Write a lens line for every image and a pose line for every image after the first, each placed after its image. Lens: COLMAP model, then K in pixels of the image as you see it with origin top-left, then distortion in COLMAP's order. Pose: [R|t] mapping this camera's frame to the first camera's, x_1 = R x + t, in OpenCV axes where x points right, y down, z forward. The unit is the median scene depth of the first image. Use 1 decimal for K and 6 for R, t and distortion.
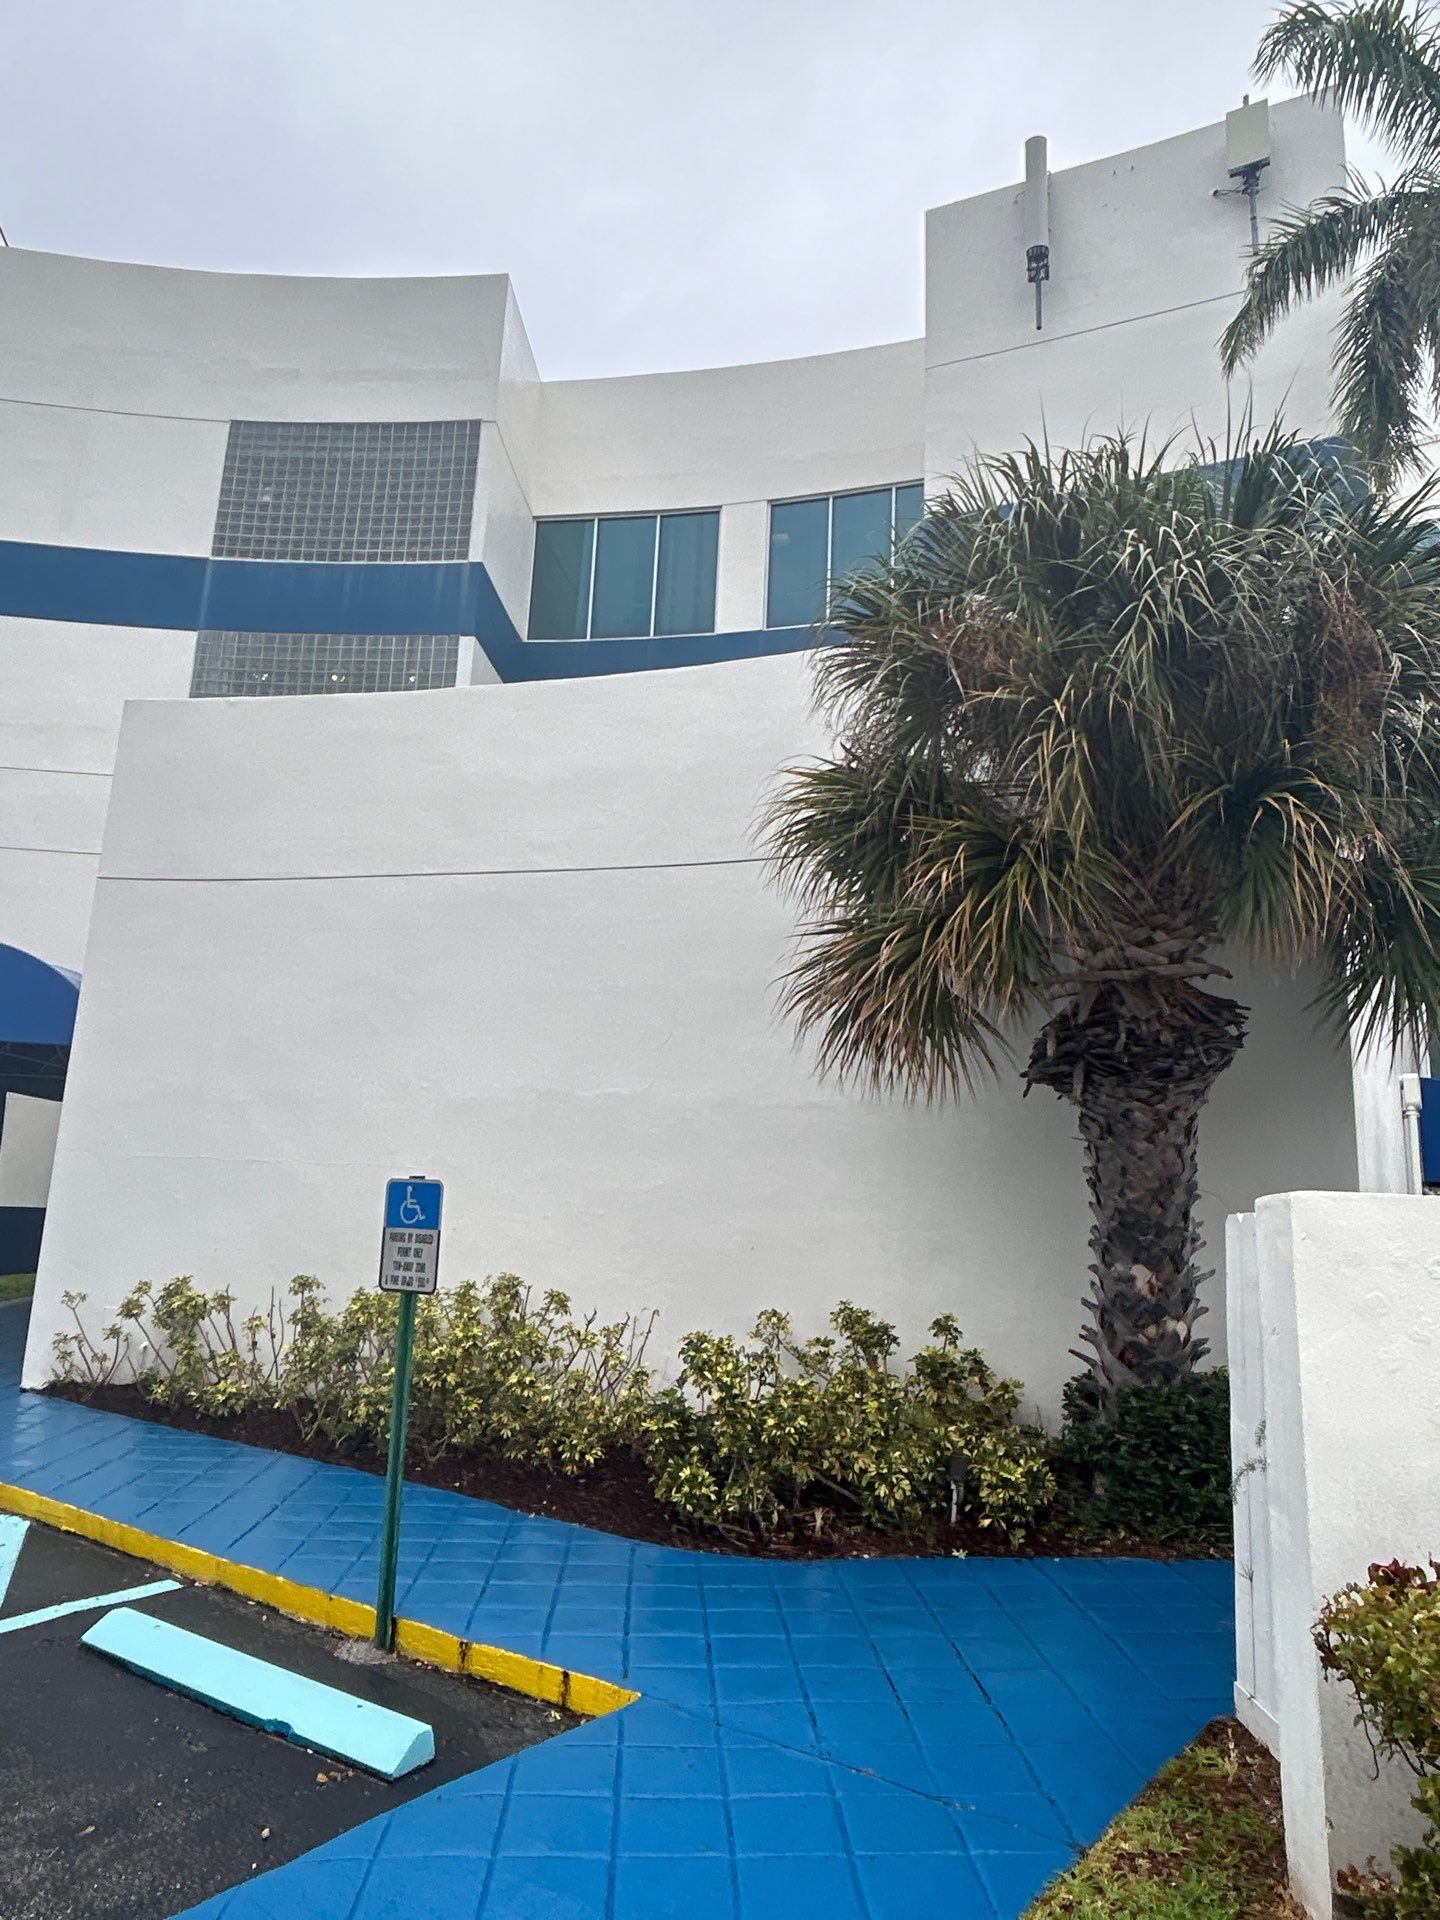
lens RADIAL K [[1245.7, 0, 720.0], [0, 1245.7, 960.0], [0, 0, 1]] dist [-0.008481, -0.002968]
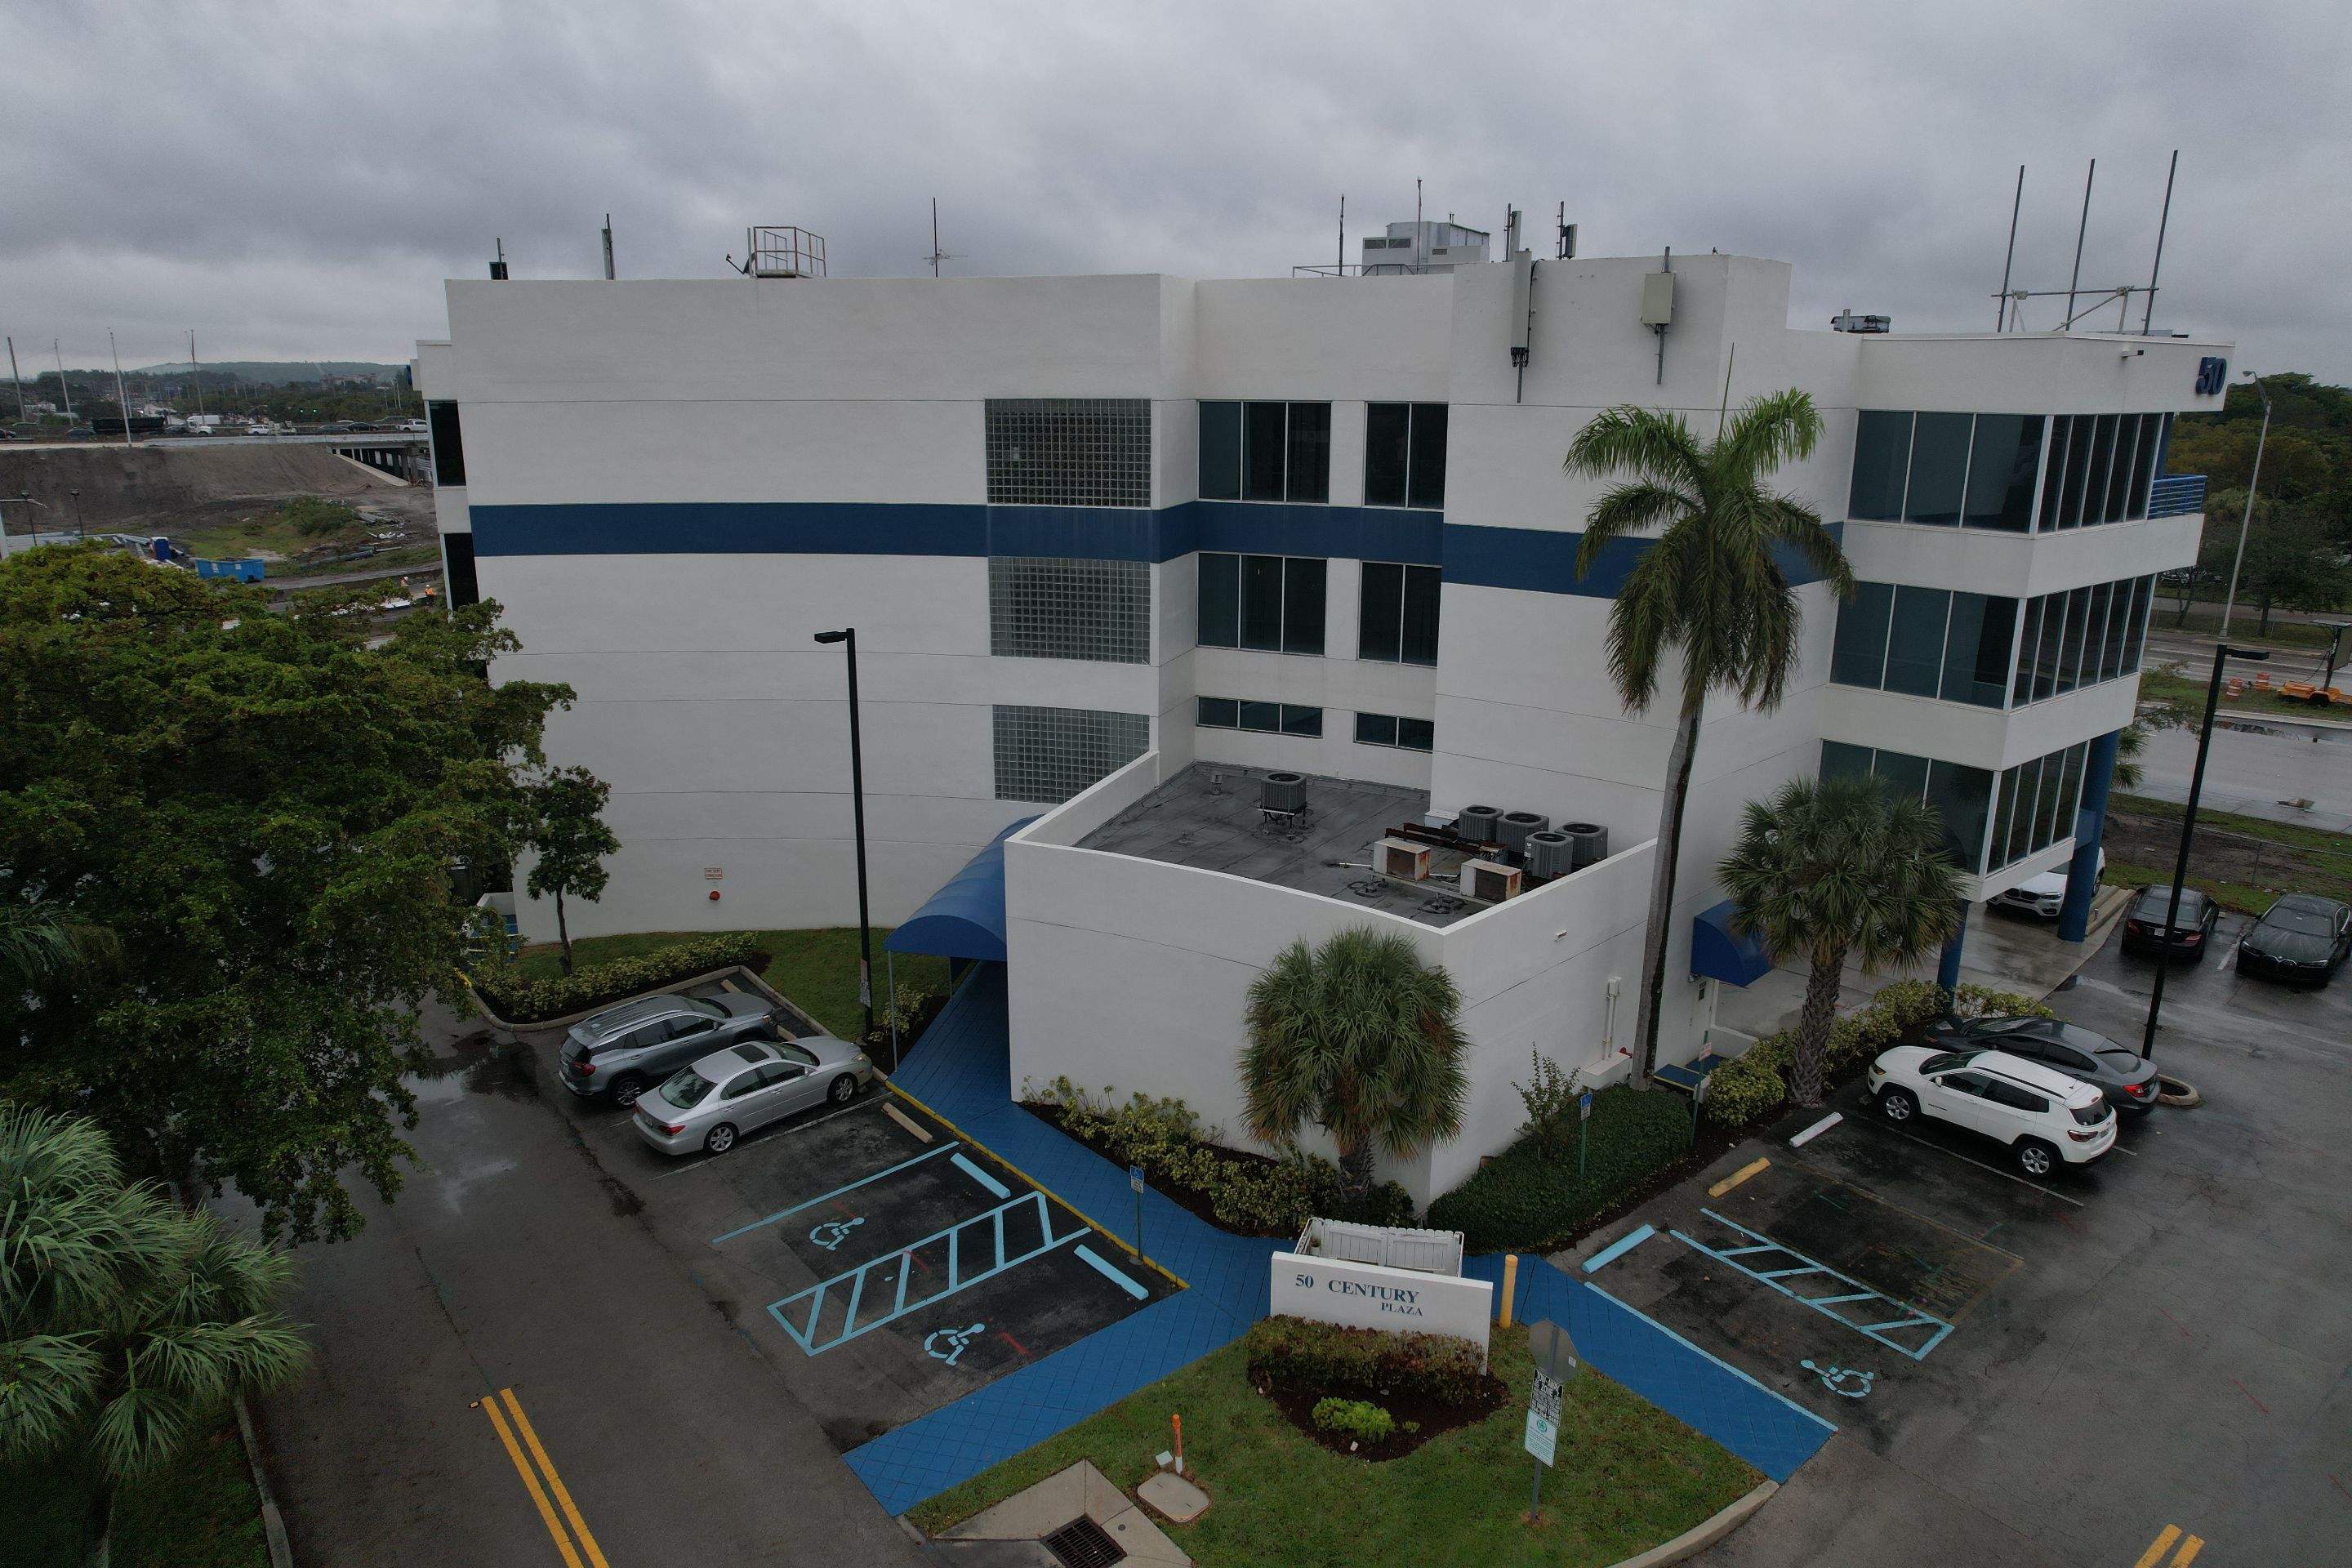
lens RADIAL K [[1497.9, 0, 1176.0], [0, 1497.9, 784.0], [0, 0, 1]] dist [-0.030505, -0.000071]
pose [[0.968422, 0.023410, -0.248217, 0.414263], [0.090980, 0.893745, 0.439252, -1.202263], [0.232125, -0.447964, 0.863392, -1.022433]]
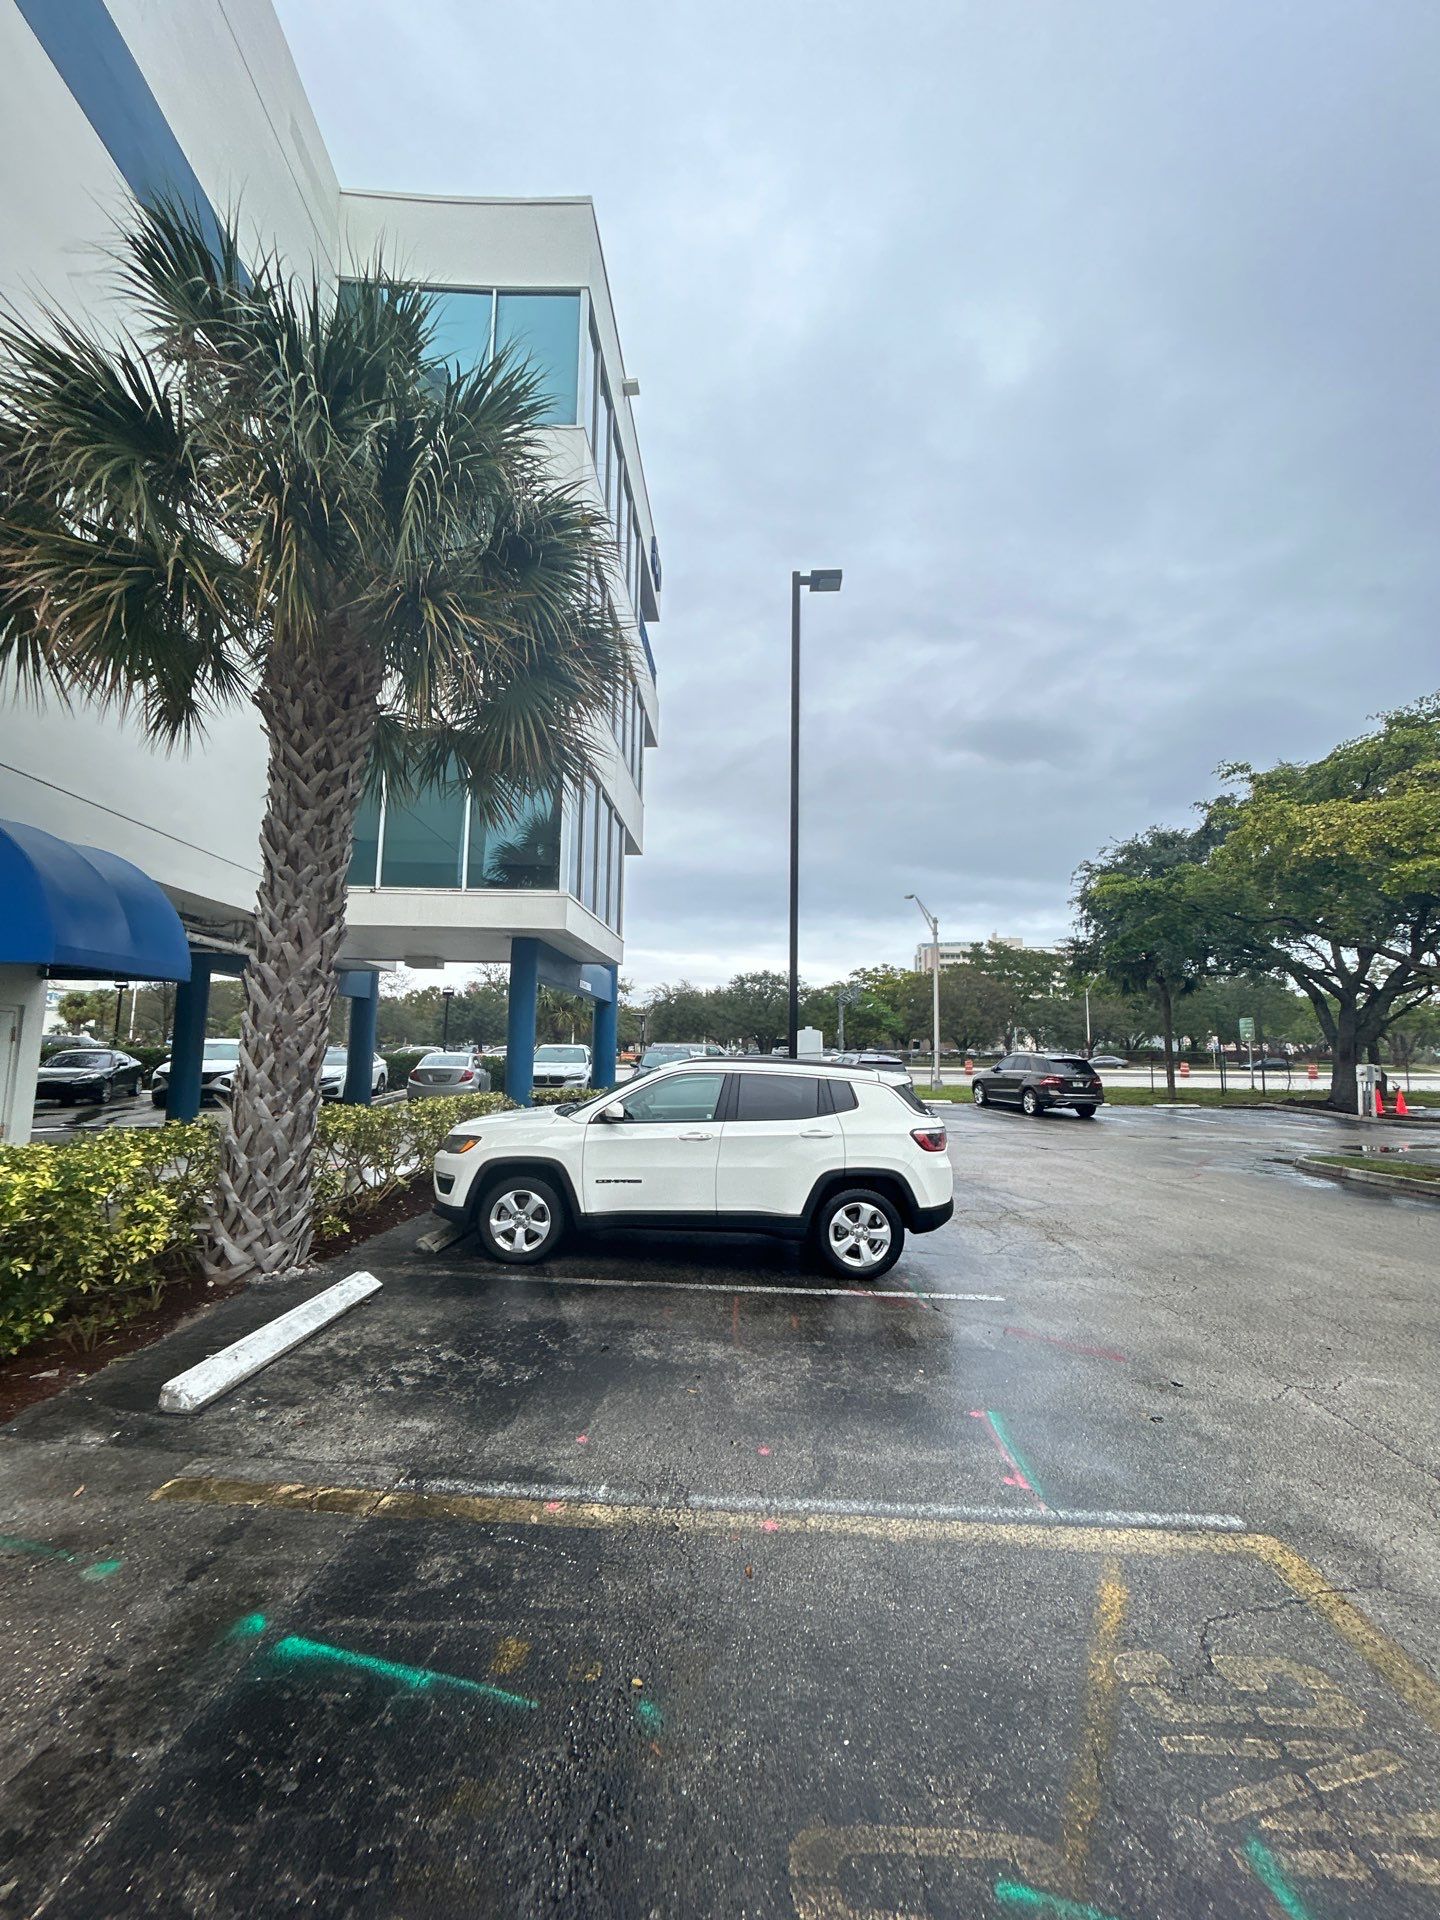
lens RADIAL K [[769.1, 0, 720.0], [0, 769.1, 960.0], [0, 0, 1]] dist [-0.001077, 0.001059]
pose [[0.820863, 0.028013, 0.570437, 0.760159], [-0.090123, 0.992636, 0.080941, 0.126179], [-0.563969, -0.117851, 0.817343, 0.537515]]
